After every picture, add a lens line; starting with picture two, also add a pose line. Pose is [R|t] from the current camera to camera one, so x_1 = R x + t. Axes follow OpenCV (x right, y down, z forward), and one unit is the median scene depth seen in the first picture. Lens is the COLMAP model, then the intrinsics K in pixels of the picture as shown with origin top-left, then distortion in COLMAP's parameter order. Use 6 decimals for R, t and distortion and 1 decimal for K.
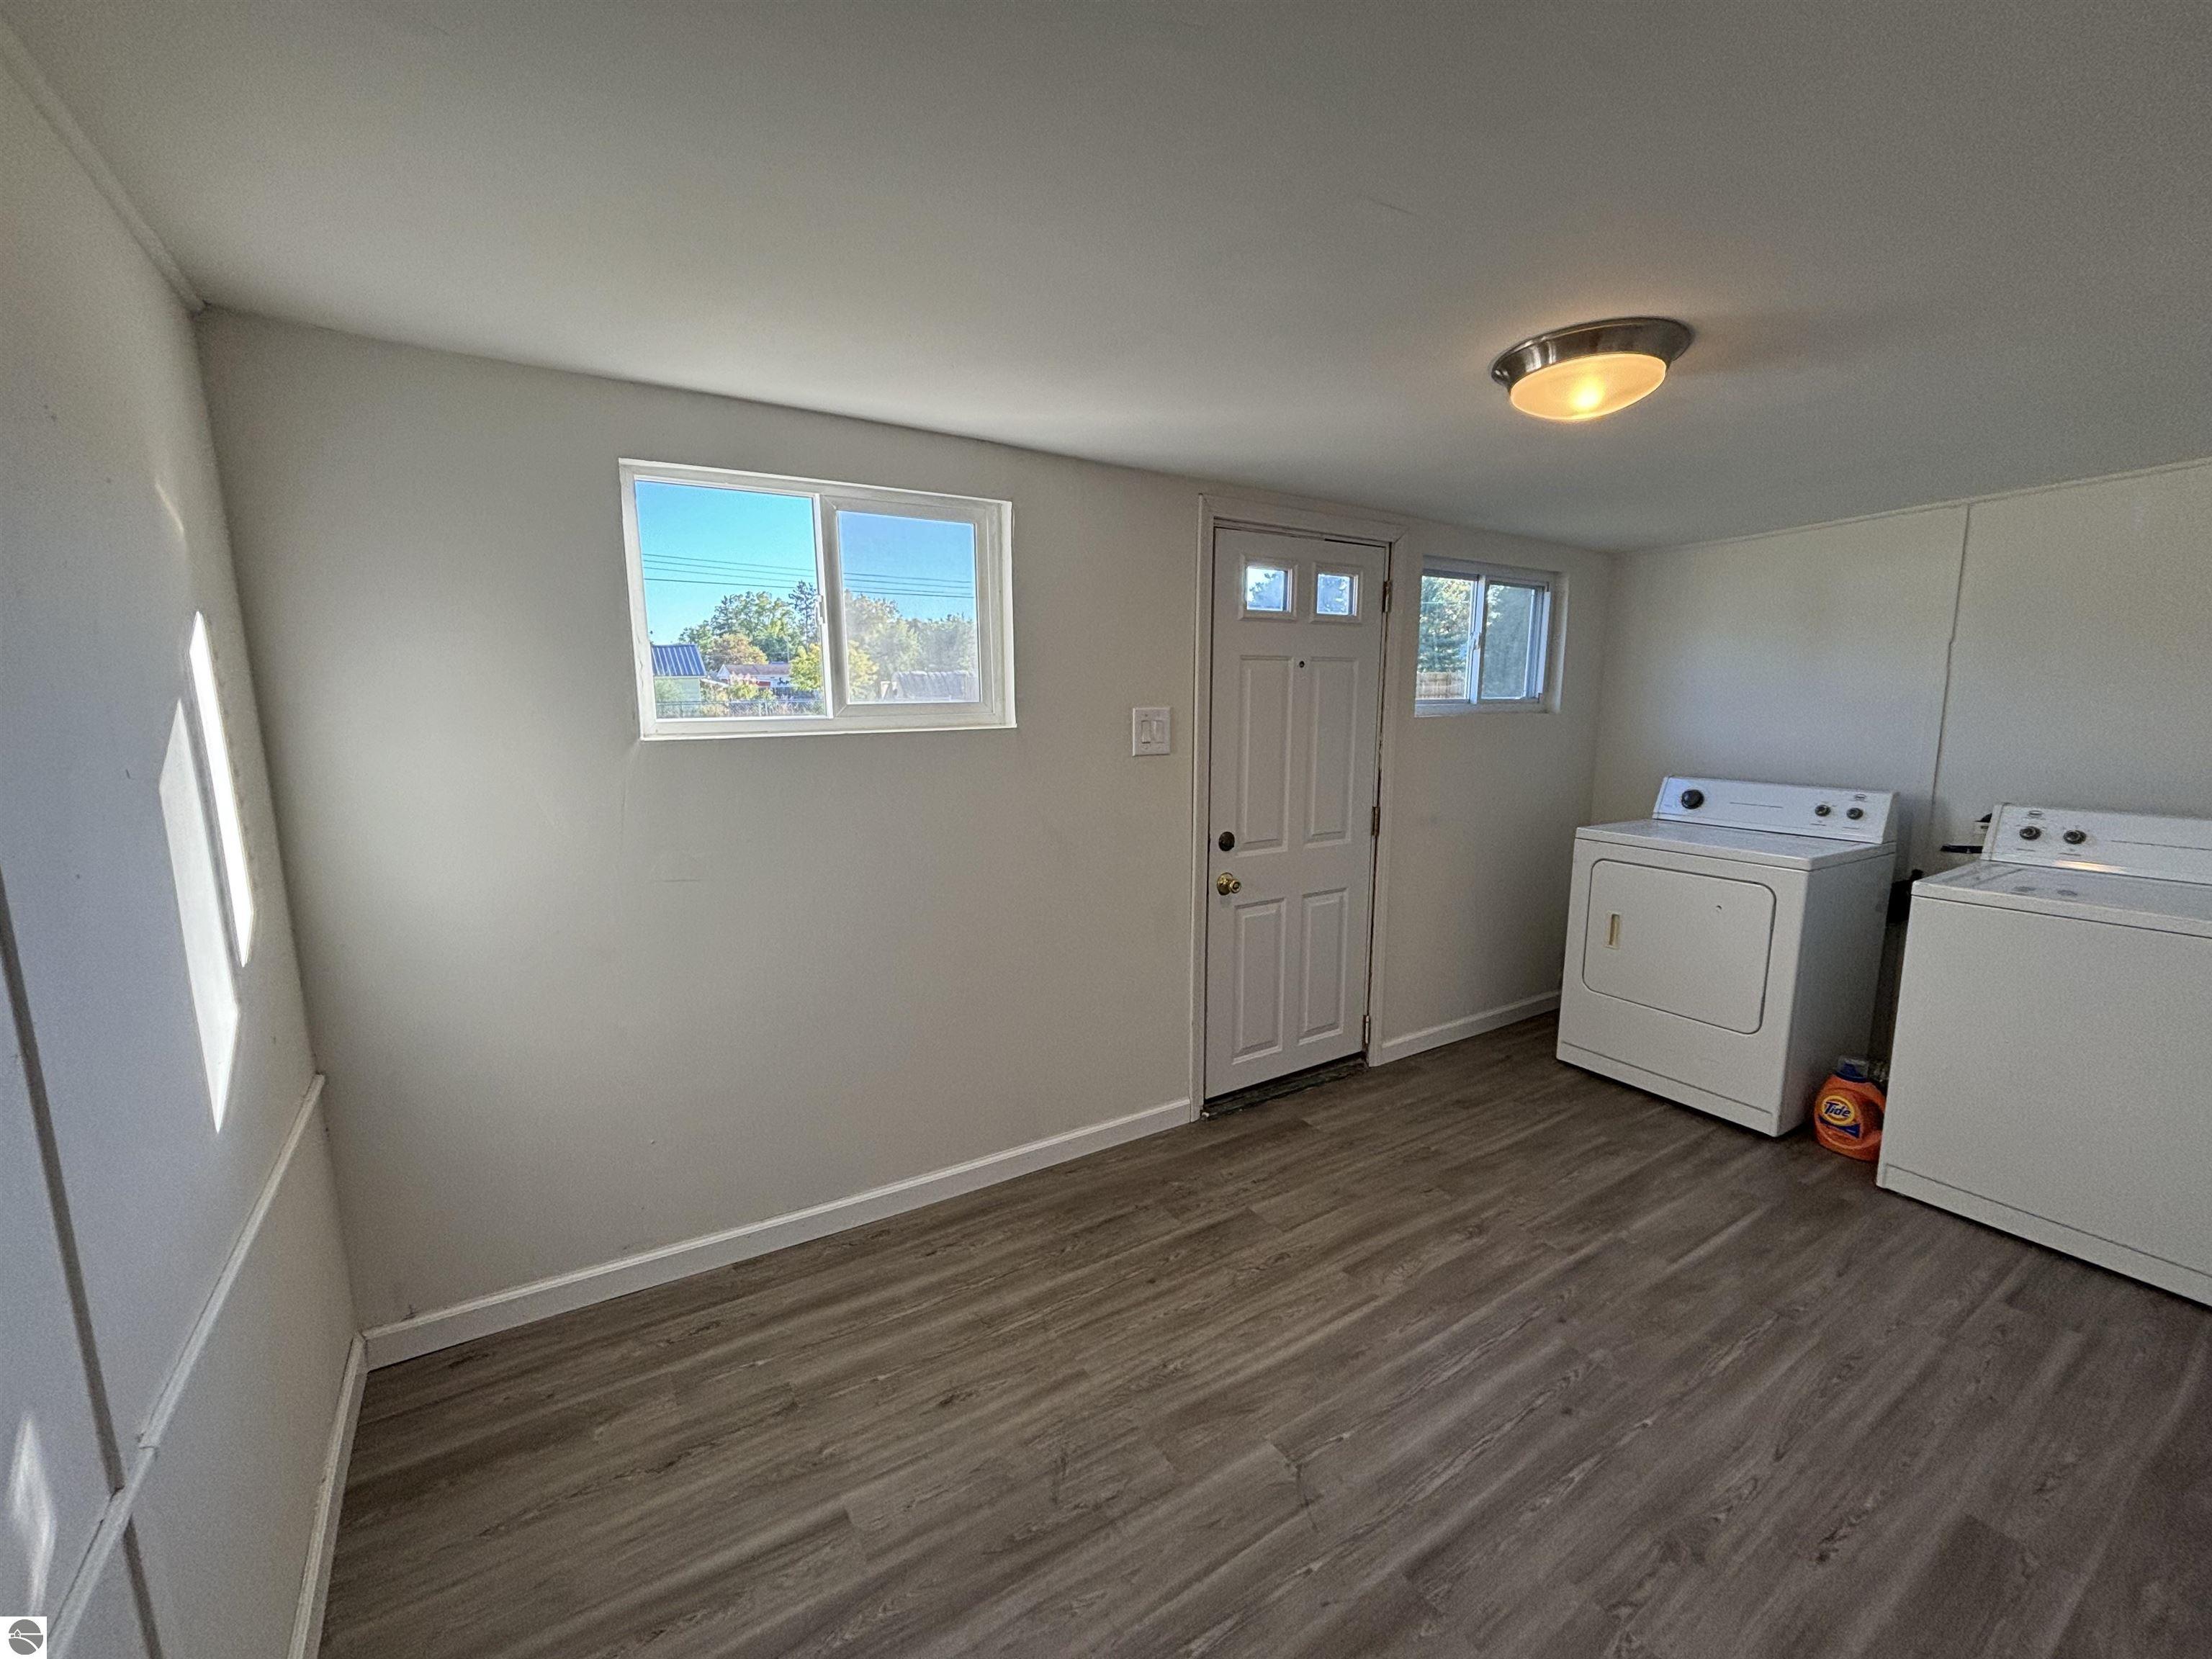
lens RADIAL K [[894.0, 0, 1102.7], [0, 894.0, 830.7], [0, 0, 1]] dist [-0.000392, -0.000290]
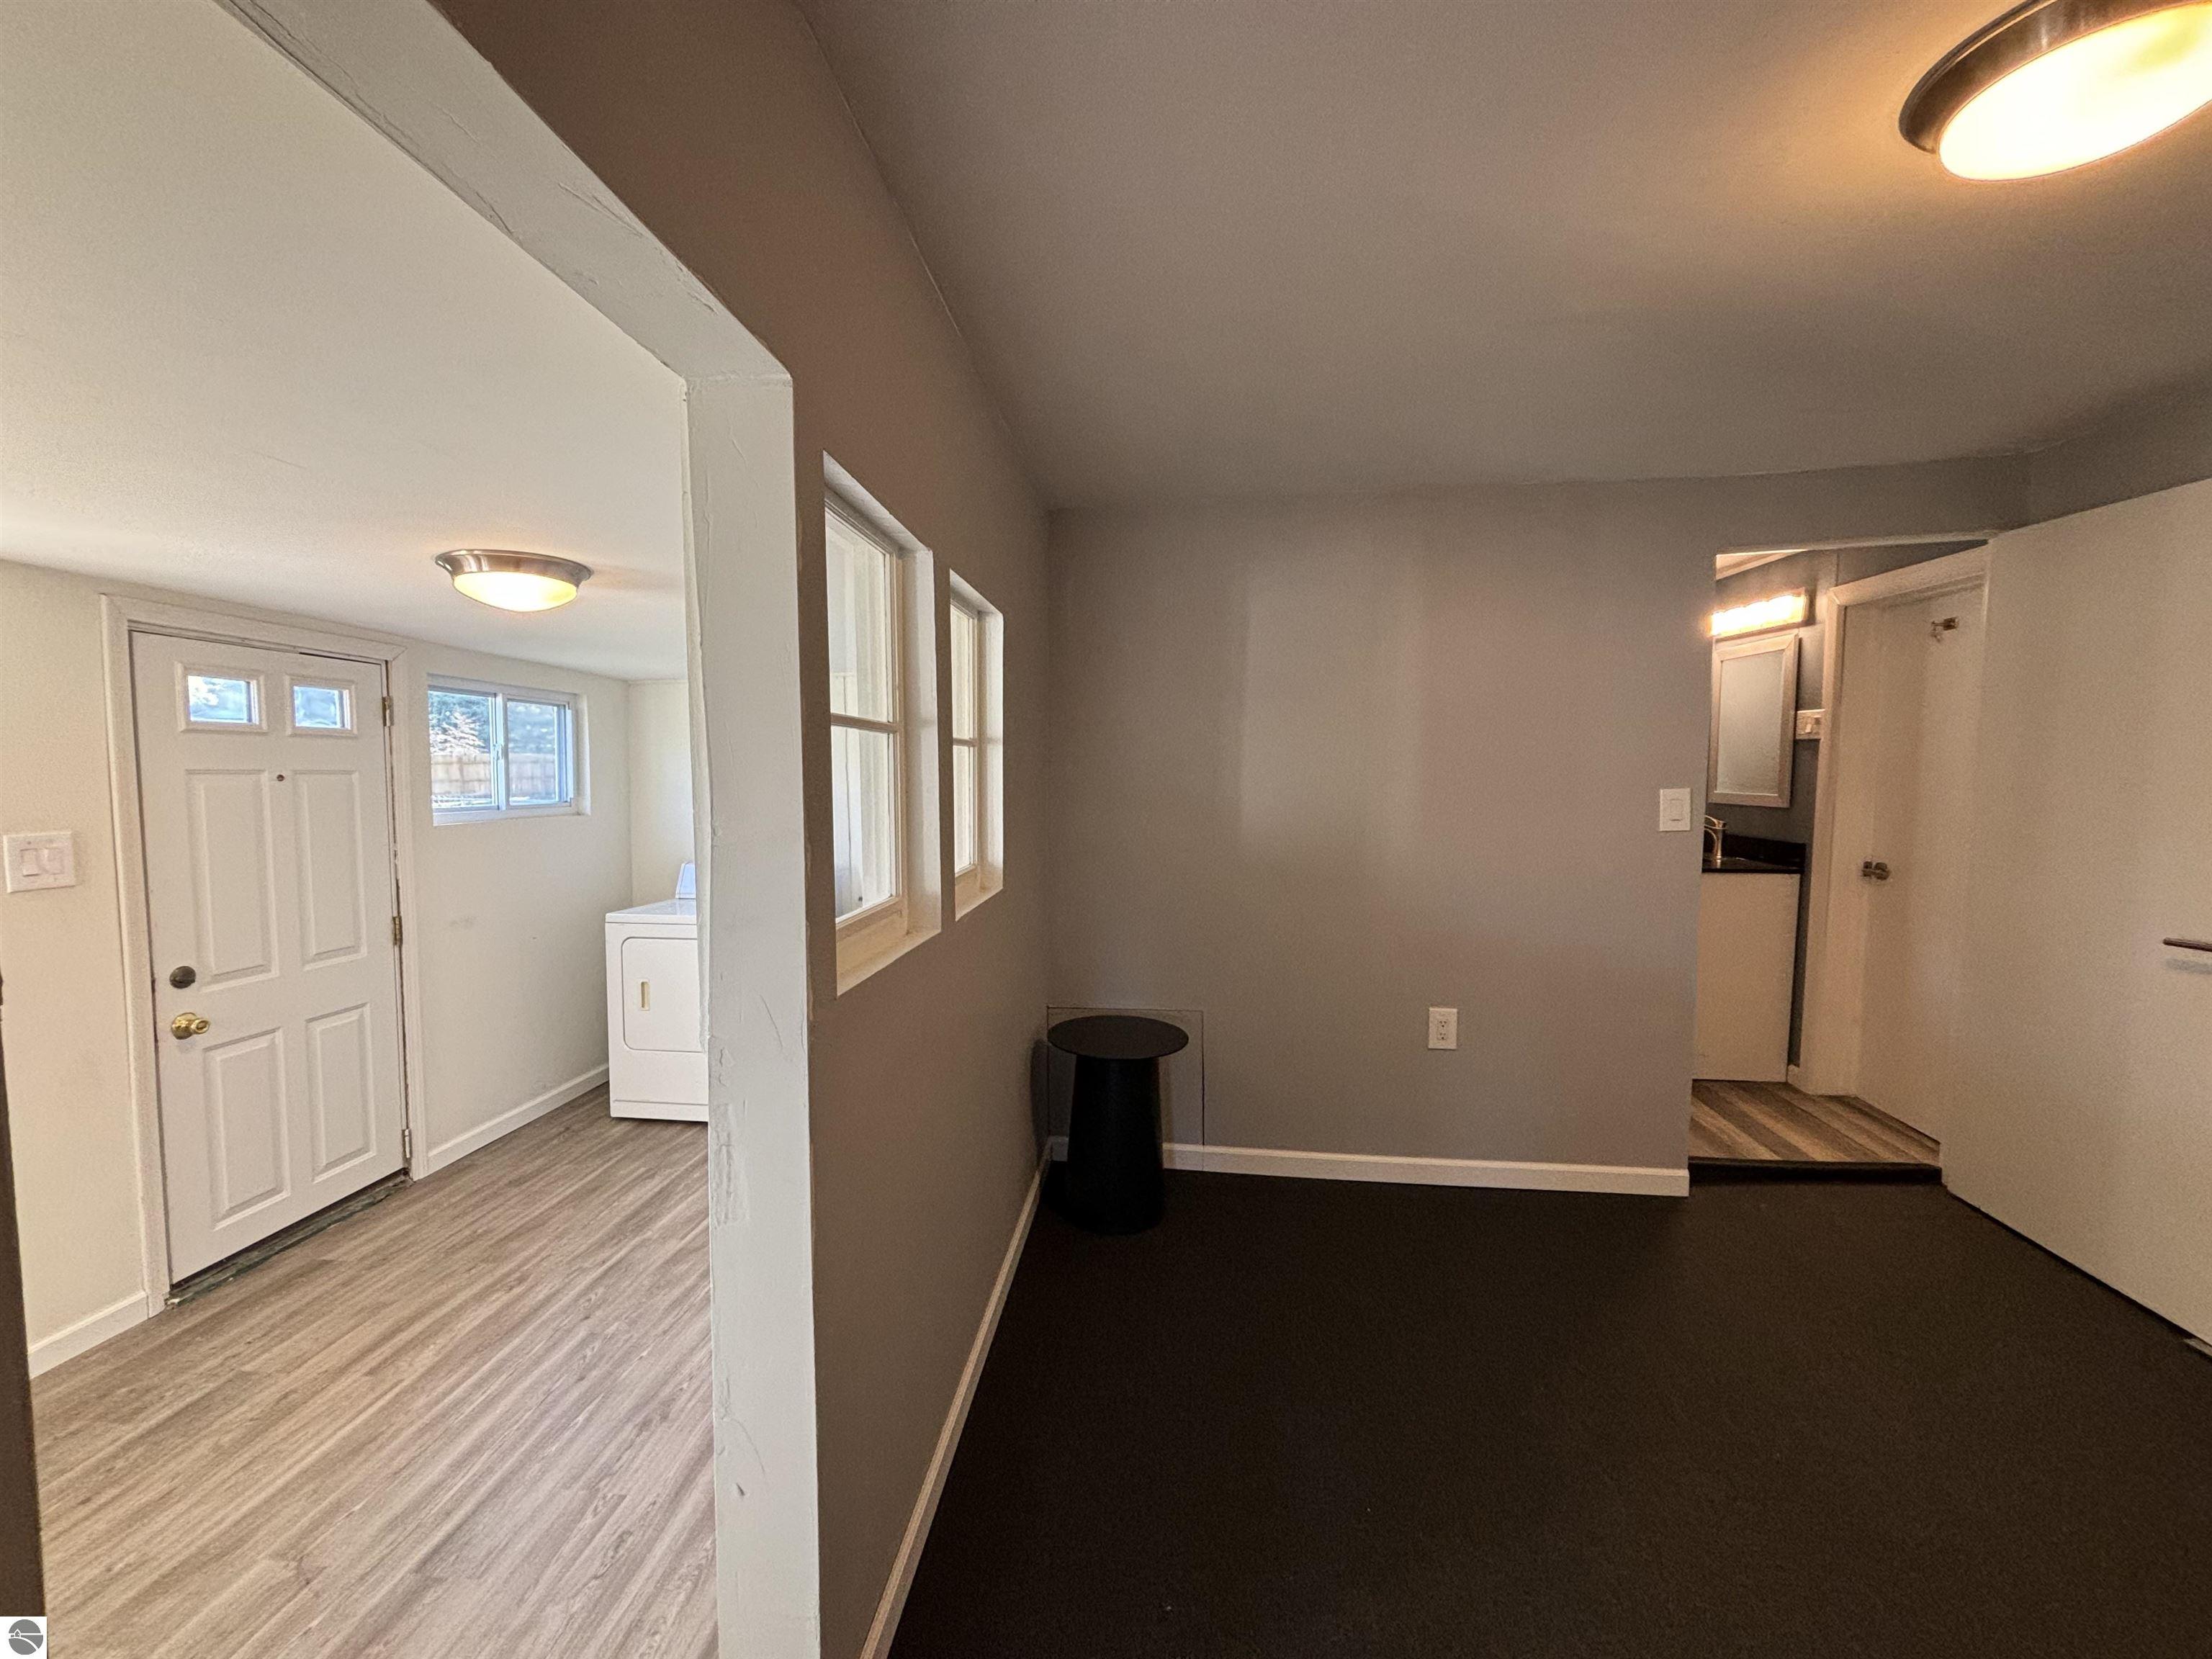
lens RADIAL K [[894.0, 0, 1102.7], [0, 894.0, 830.7], [0, 0, 1]] dist [-0.000392, -0.000290]
pose [[0.609432, -0.045382, 0.791538, 0.000902], [0.114409, 0.992945, -0.031157, -0.000448], [-0.784540, 0.109547, 0.610325, -0.273574]]
